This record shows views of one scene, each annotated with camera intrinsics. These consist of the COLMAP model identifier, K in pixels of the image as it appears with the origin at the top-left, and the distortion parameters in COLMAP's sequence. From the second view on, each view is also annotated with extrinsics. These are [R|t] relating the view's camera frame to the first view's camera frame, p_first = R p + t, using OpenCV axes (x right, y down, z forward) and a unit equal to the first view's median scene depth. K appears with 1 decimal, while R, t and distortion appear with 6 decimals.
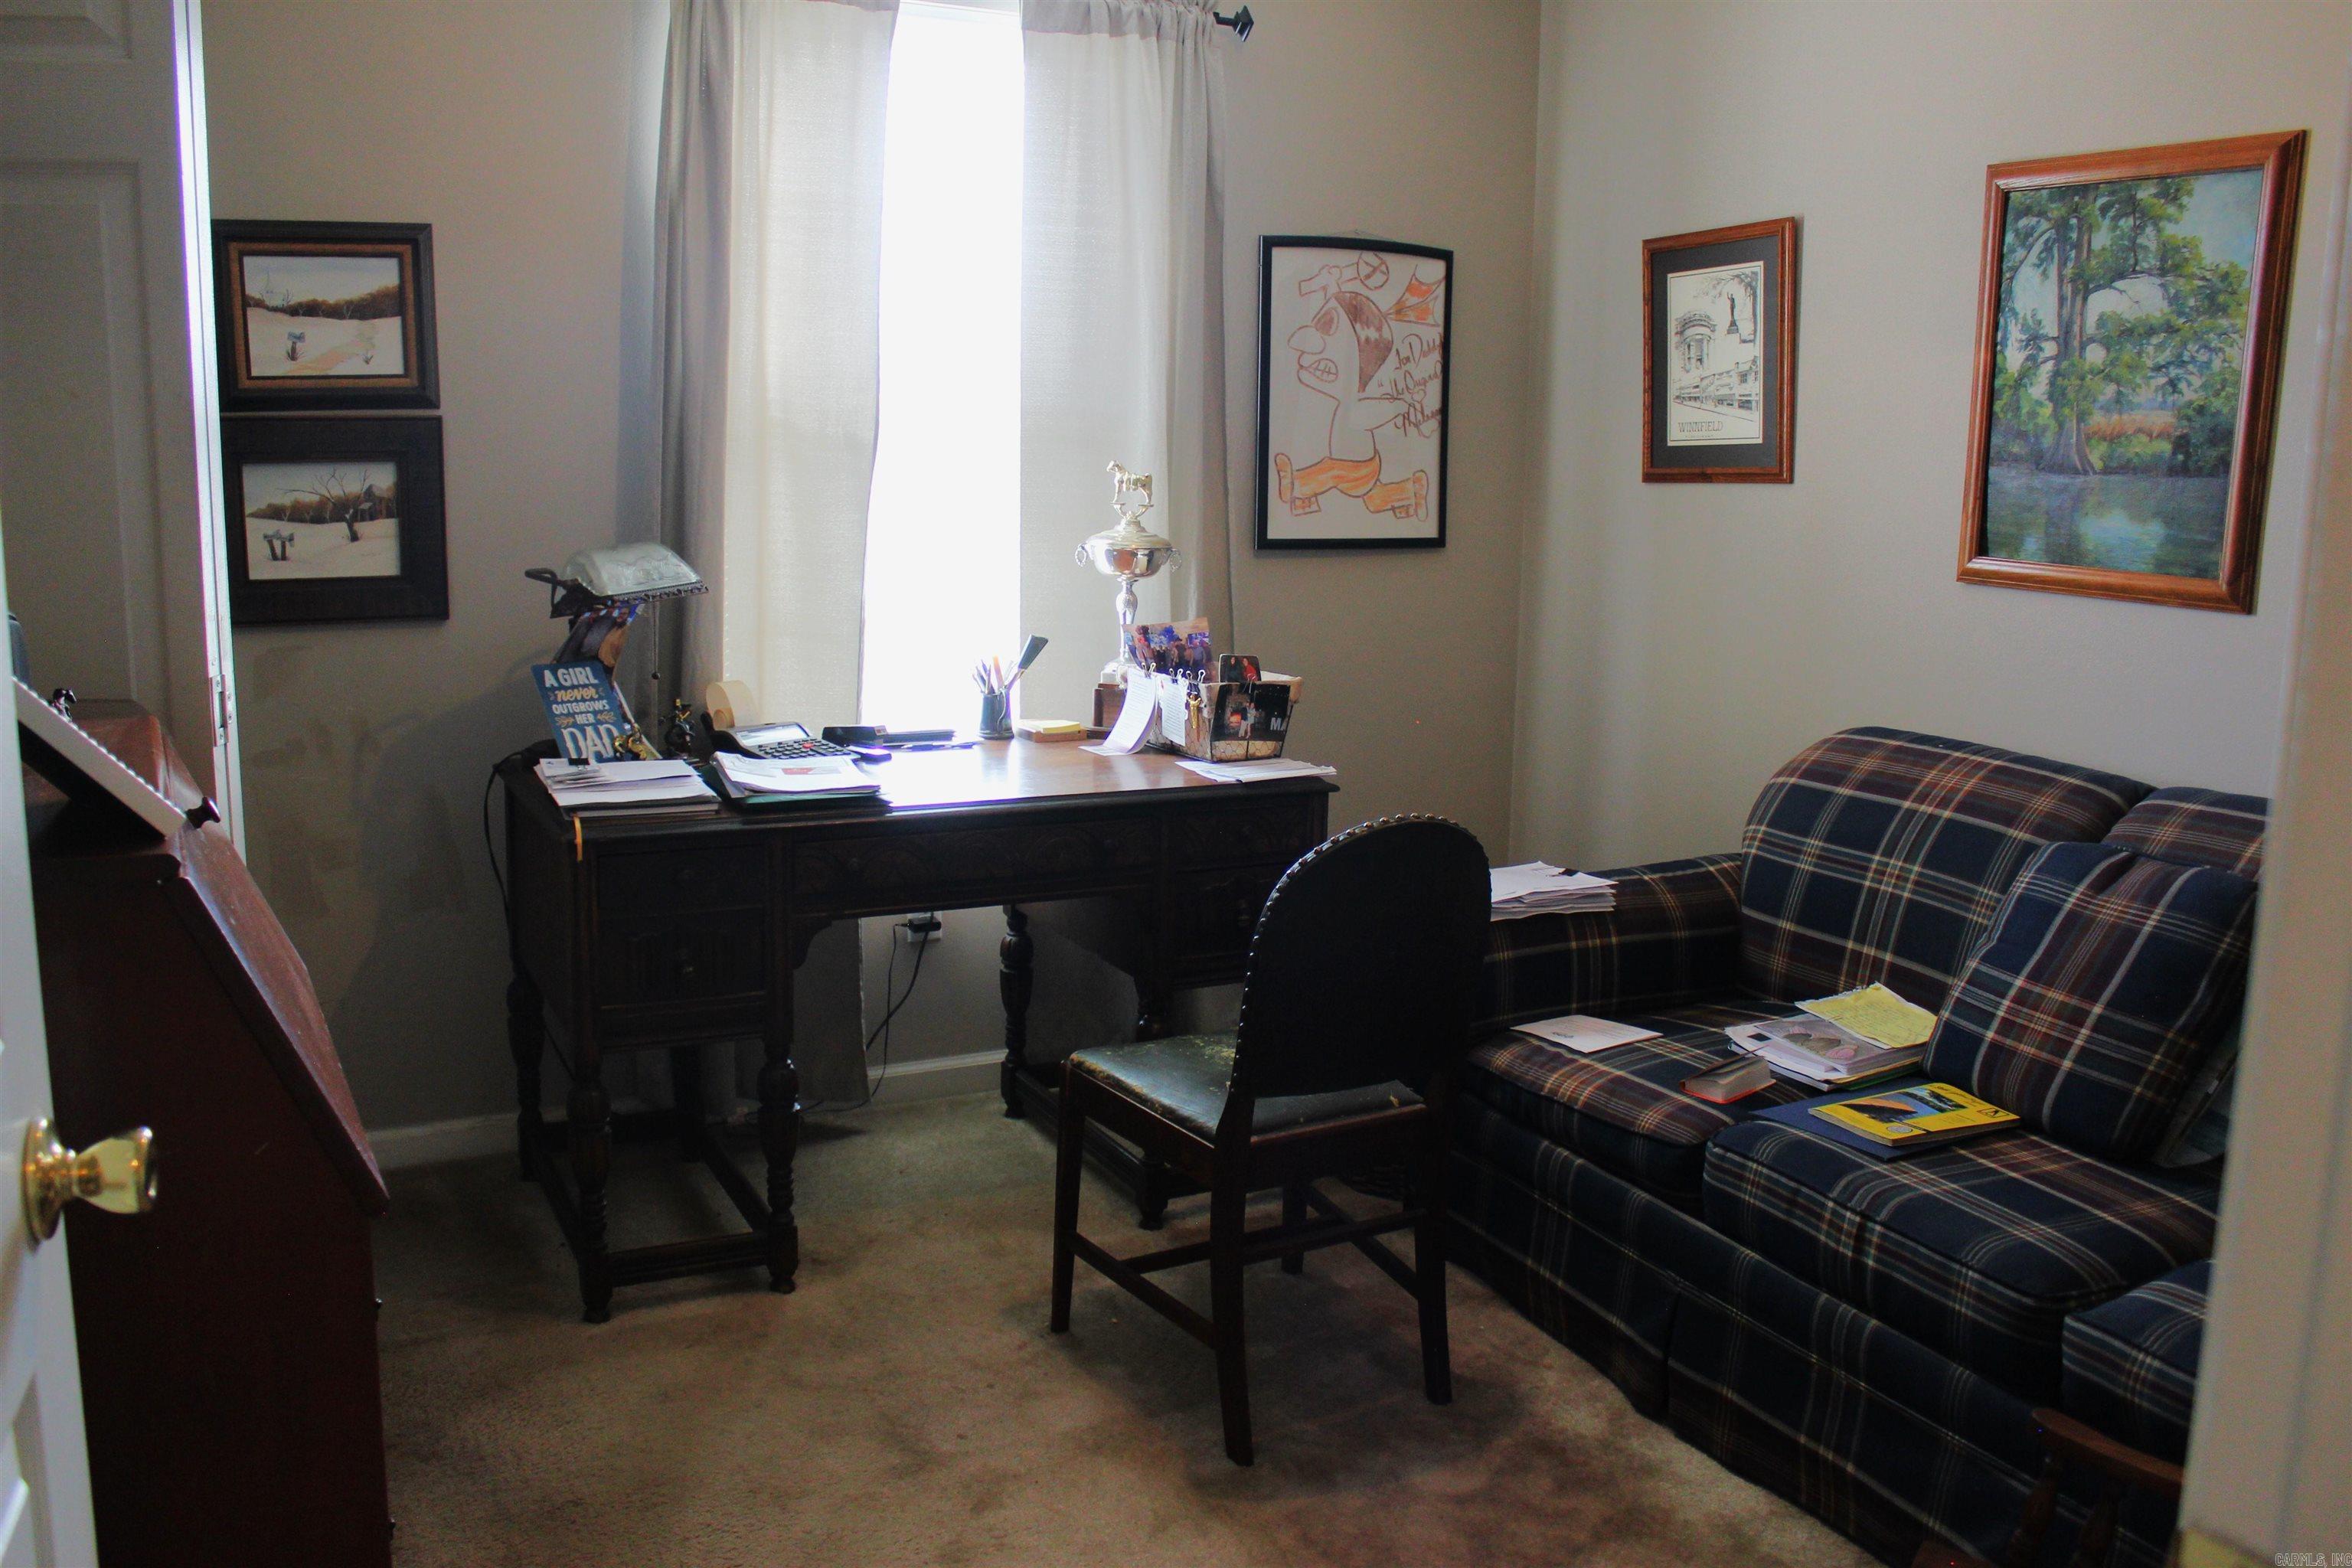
lens RADIAL K [[1941.0, 0, 1171.8], [0, 1941.0, 764.7], [0, 0, 1]] dist [-0.156247, 0.139412]
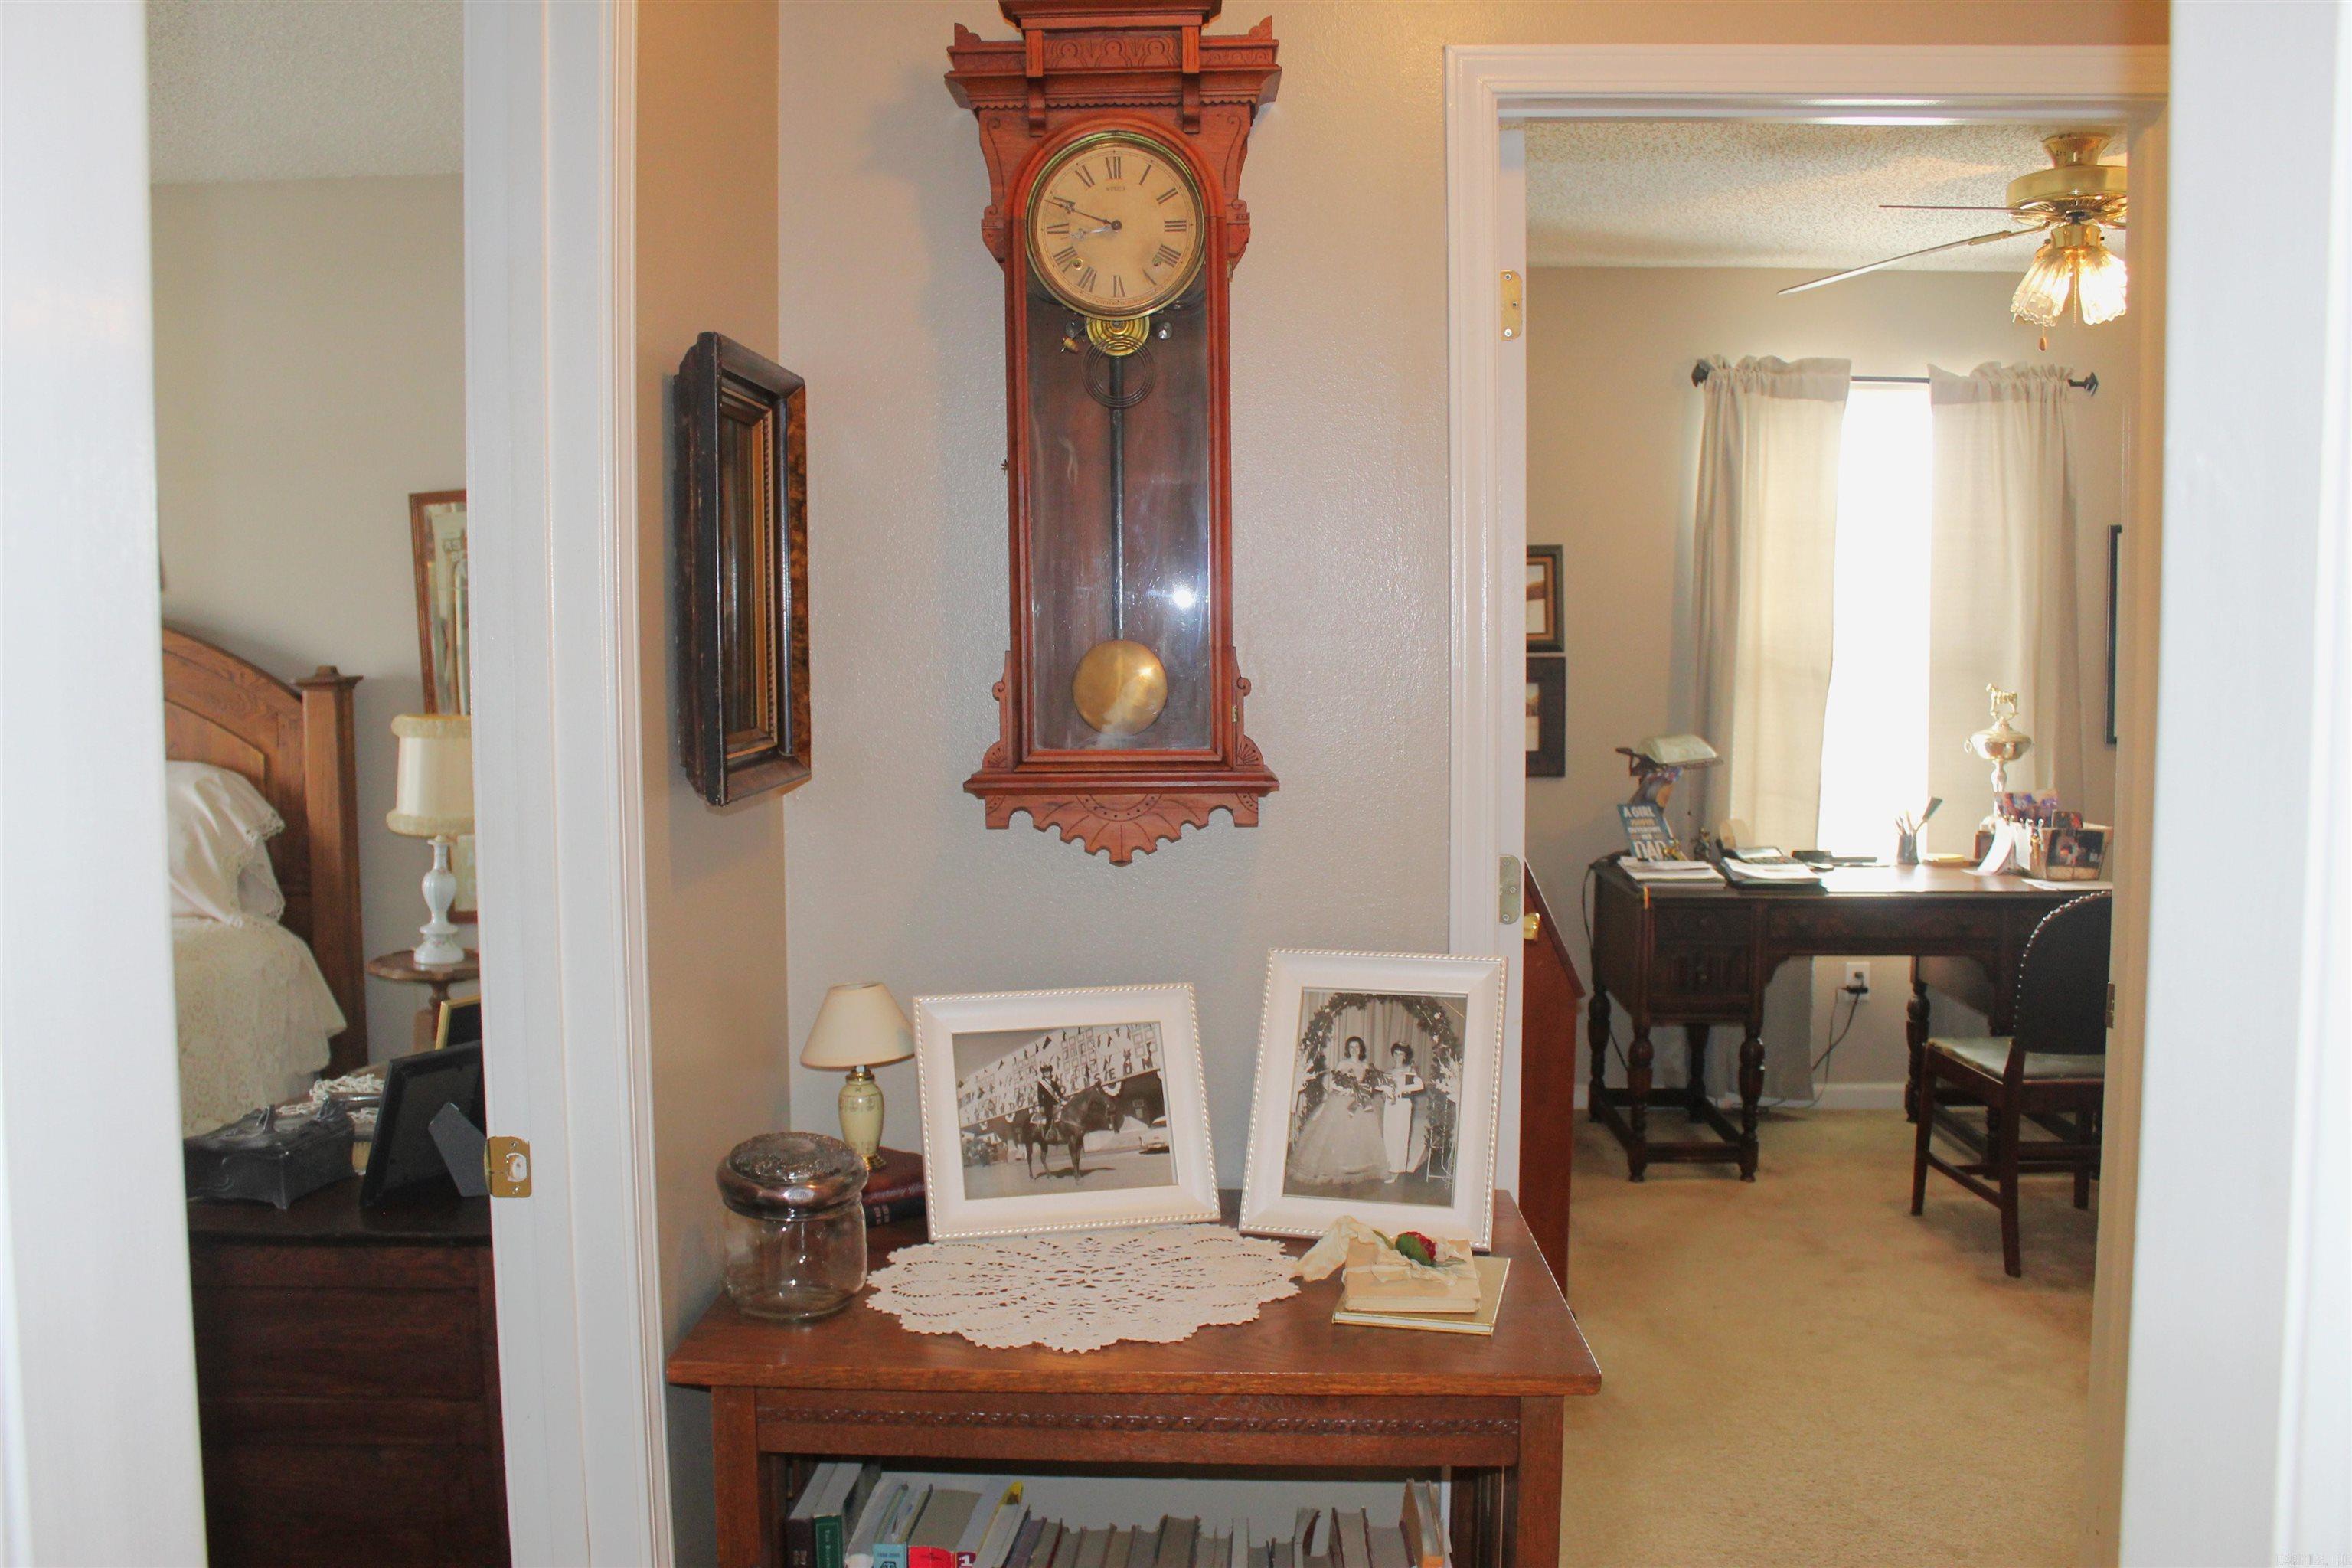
lens RADIAL K [[1941.0, 0, 1171.8], [0, 1941.0, 764.7], [0, 0, 1]] dist [-0.156247, 0.139412]
pose [[0.872681, 0.012210, -0.488138, 0.143273], [-0.063345, 0.994070, -0.088382, 0.082910], [0.484165, 0.108050, 0.868280, -0.630907]]
